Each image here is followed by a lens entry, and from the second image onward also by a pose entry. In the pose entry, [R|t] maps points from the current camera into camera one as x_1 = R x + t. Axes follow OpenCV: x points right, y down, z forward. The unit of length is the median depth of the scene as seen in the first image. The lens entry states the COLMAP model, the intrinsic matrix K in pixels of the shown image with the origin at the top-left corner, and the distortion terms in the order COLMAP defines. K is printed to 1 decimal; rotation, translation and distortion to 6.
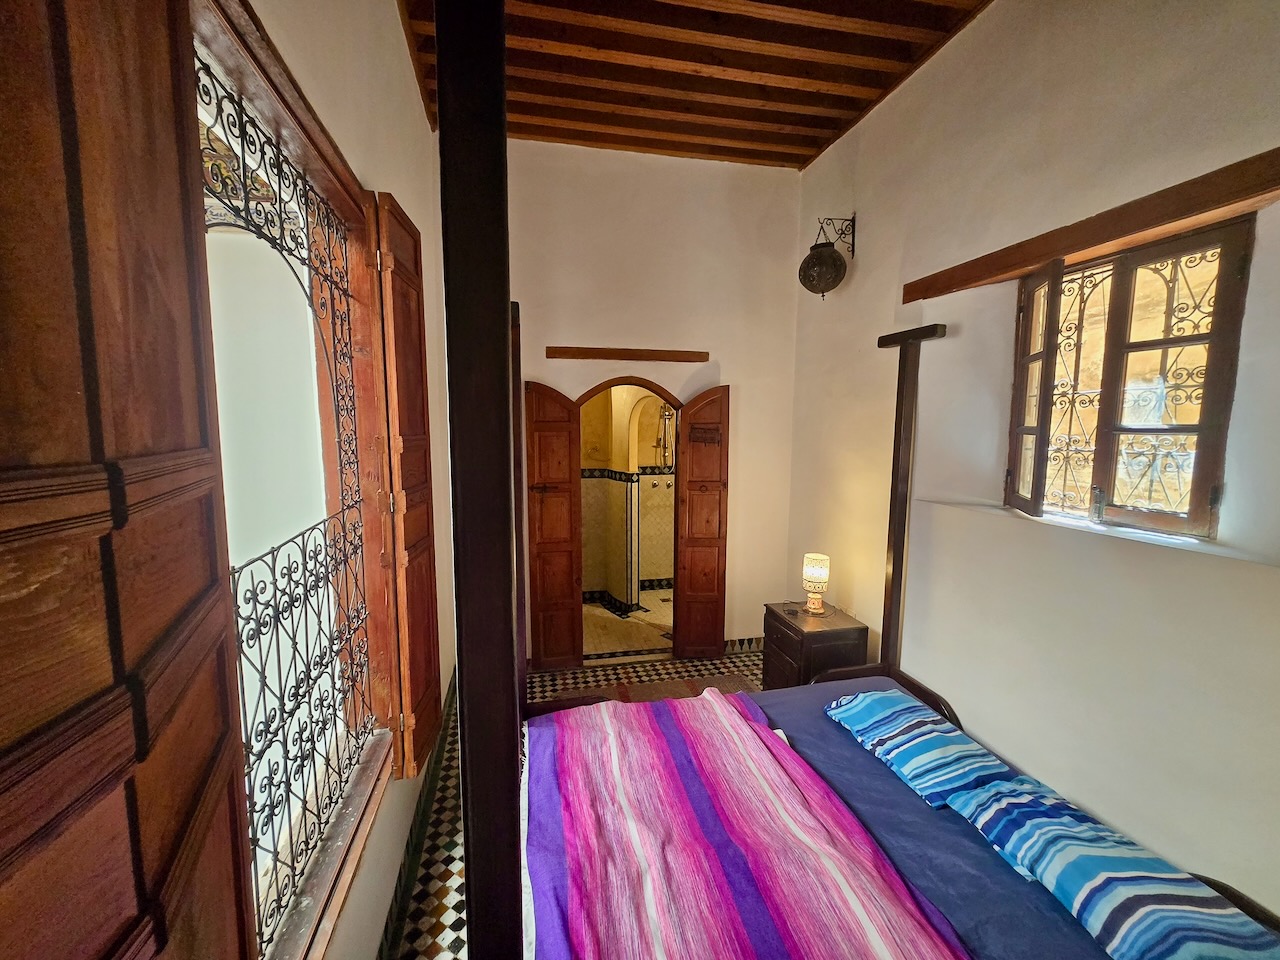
lens RADIAL K [[517.9, 0, 635.0], [0, 517.9, 475.5], [0, 0, 1]] dist [0.000006, -0.000701]
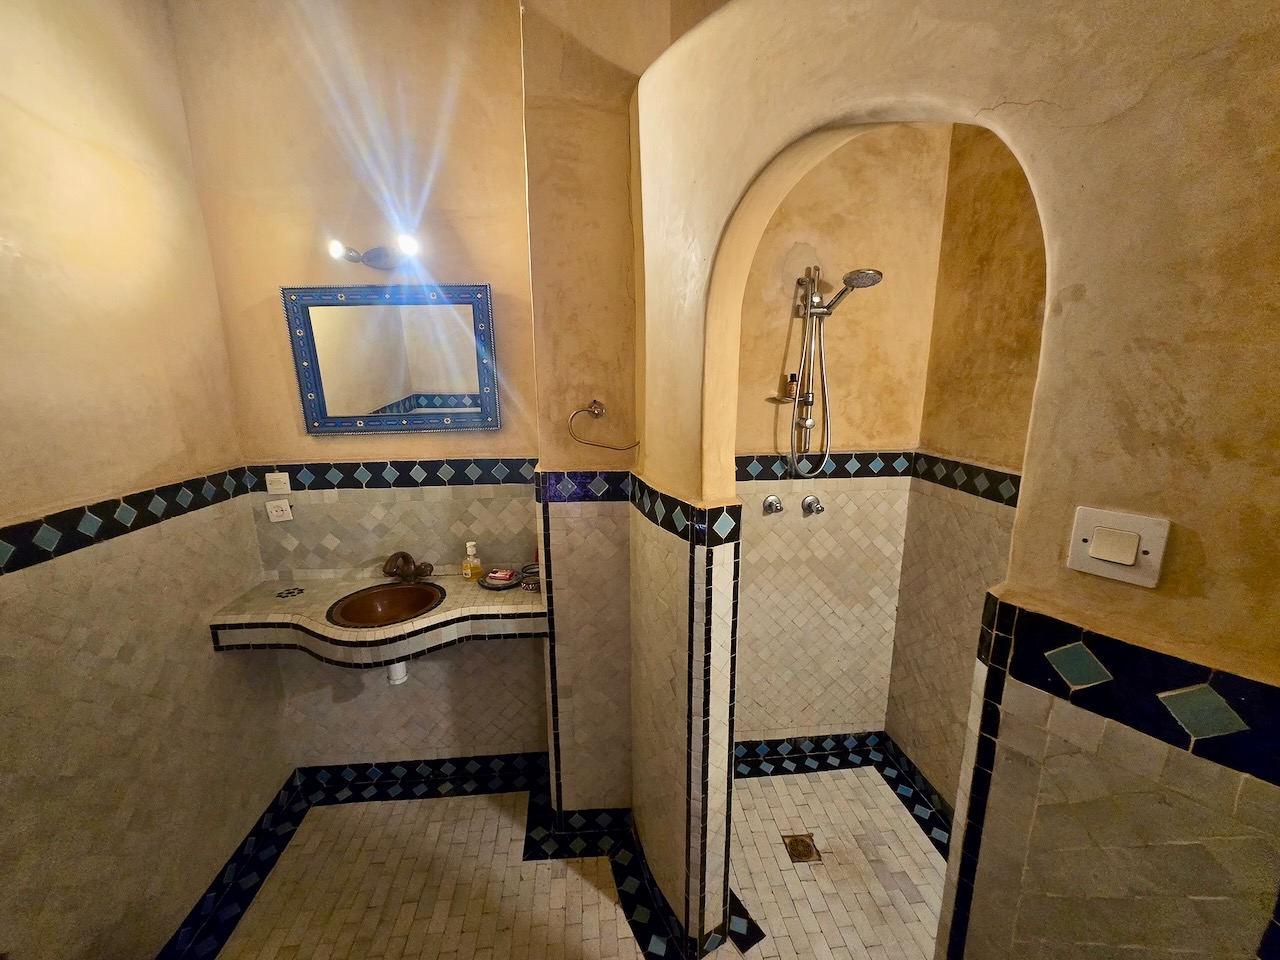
lens RADIAL K [[517.9, 0, 636.3], [0, 517.9, 482.0], [0, 0, 1]] dist [0.000006, -0.000701]
pose [[0.991755, 0.017098, -0.127005, -0.010231], [-0.003164, 0.994024, 0.109115, -0.041259], [0.128112, -0.107813, 0.985882, 0.683933]]
